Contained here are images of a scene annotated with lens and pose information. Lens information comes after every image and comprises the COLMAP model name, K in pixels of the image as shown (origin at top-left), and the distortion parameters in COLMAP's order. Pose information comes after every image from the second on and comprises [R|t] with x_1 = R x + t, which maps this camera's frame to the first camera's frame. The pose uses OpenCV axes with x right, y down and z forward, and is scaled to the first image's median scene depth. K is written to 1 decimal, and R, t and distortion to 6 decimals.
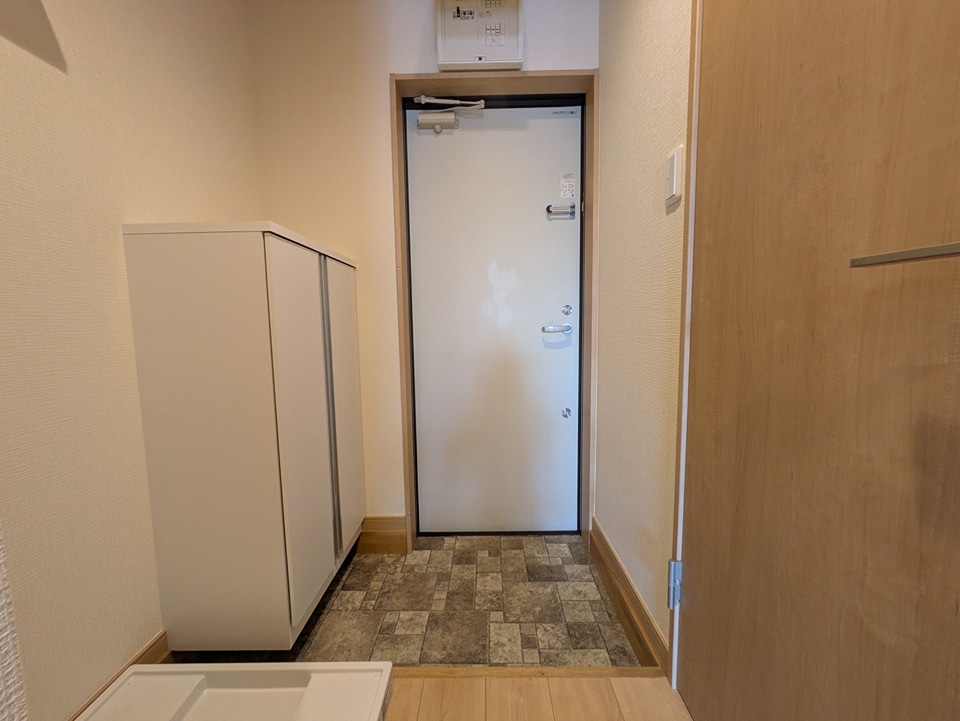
lens RADIAL K [[378.7, 0, 484.8], [0, 378.7, 361.3], [0, 0, 1]] dist [-0.001211, 0.002238]
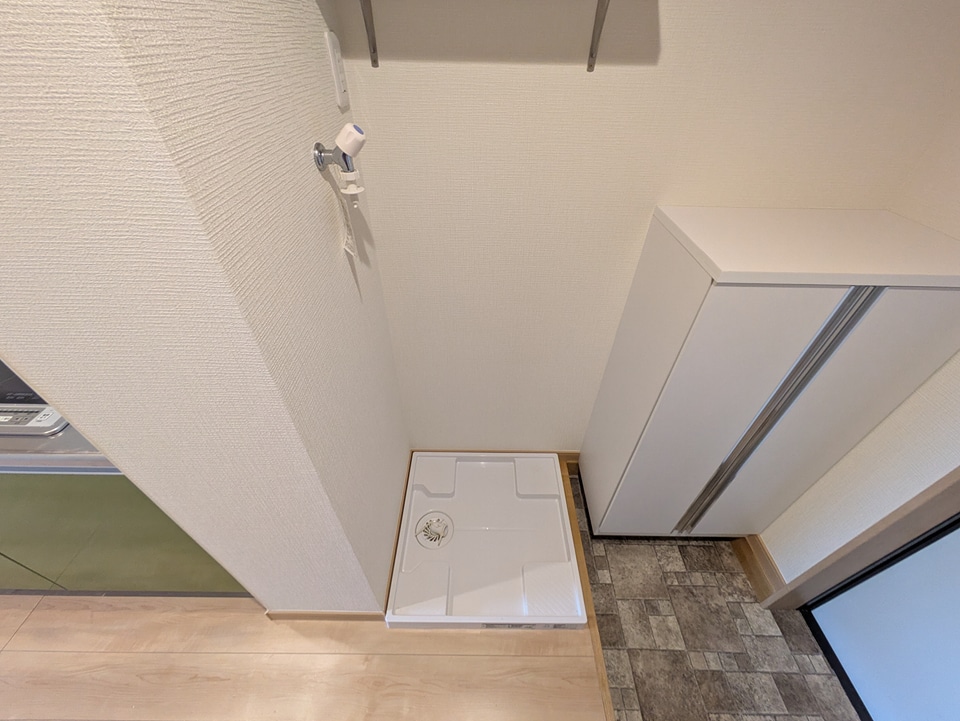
lens RADIAL K [[378.7, 0, 481.9], [0, 378.7, 357.2], [0, 0, 1]] dist [-0.001211, 0.002238]
pose [[-0.004906, 0.656859, -0.753998, 0.089533], [-0.118343, 0.748327, 0.652688, -0.444923], [0.992961, 0.092433, 0.074064, 0.297656]]
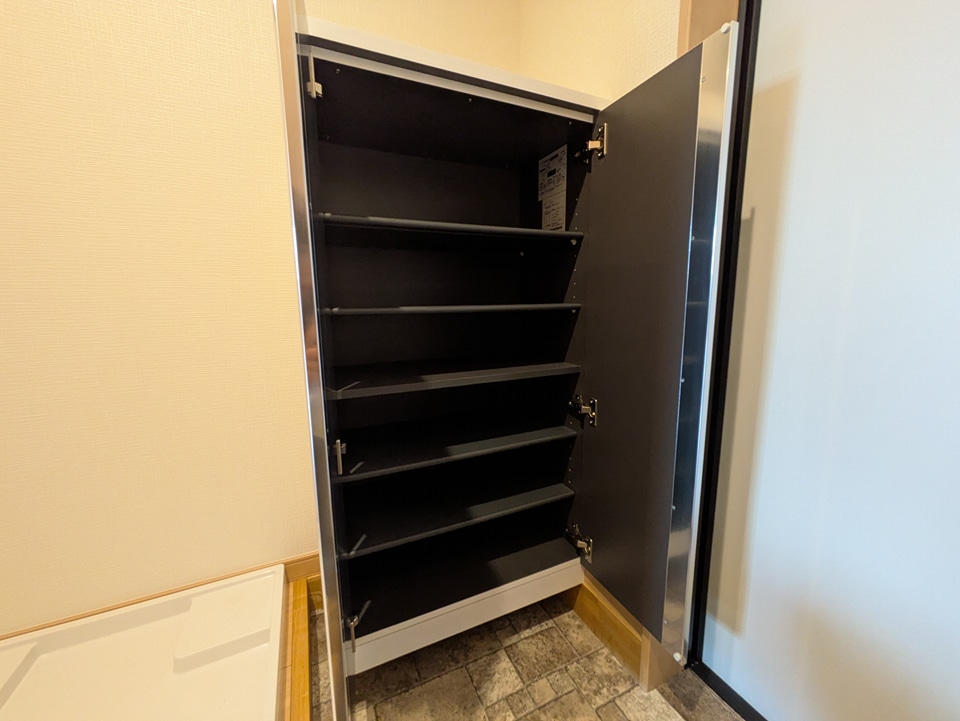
lens RADIAL K [[378.7, 0, 482.8], [0, 378.7, 359.2], [0, 0, 1]] dist [-0.001211, 0.002238]
pose [[0.431107, 0.152472, -0.889325, 0.100474], [-0.088609, 0.988009, 0.126437, 0.038681], [0.897939, 0.024294, 0.439448, 0.658576]]
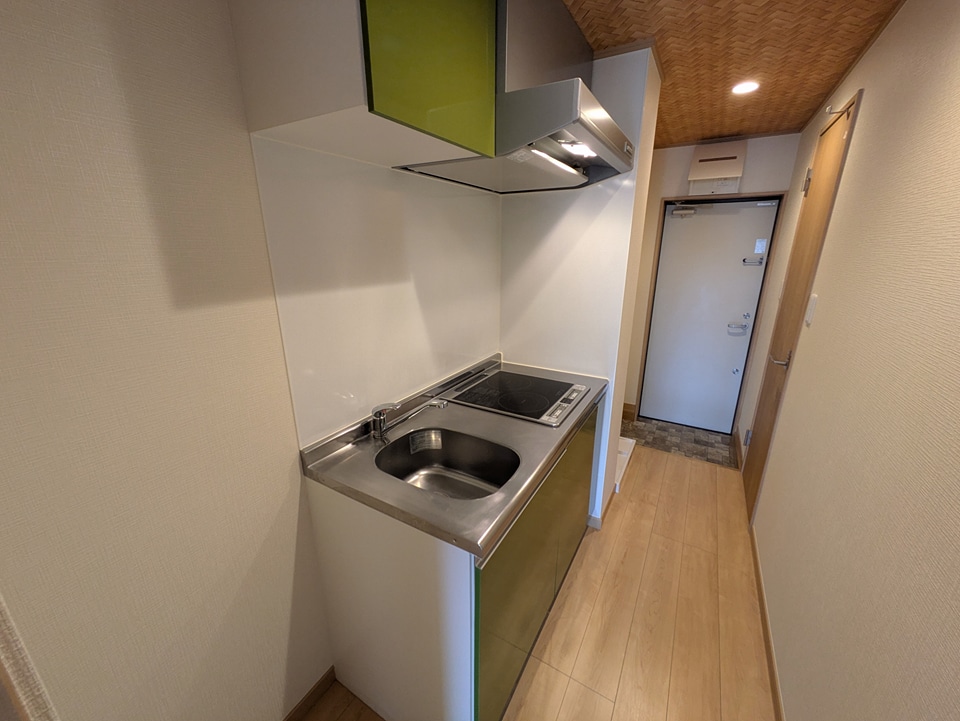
lens RADIAL K [[378.7, 0, 478.0], [0, 378.7, 358.9], [0, 0, 1]] dist [-0.001211, 0.002238]
pose [[0.859964, 0.157305, -0.485506, 0.029328], [-0.060199, 0.975937, 0.209578, -0.279558], [0.506791, -0.151002, 0.848741, -1.424901]]
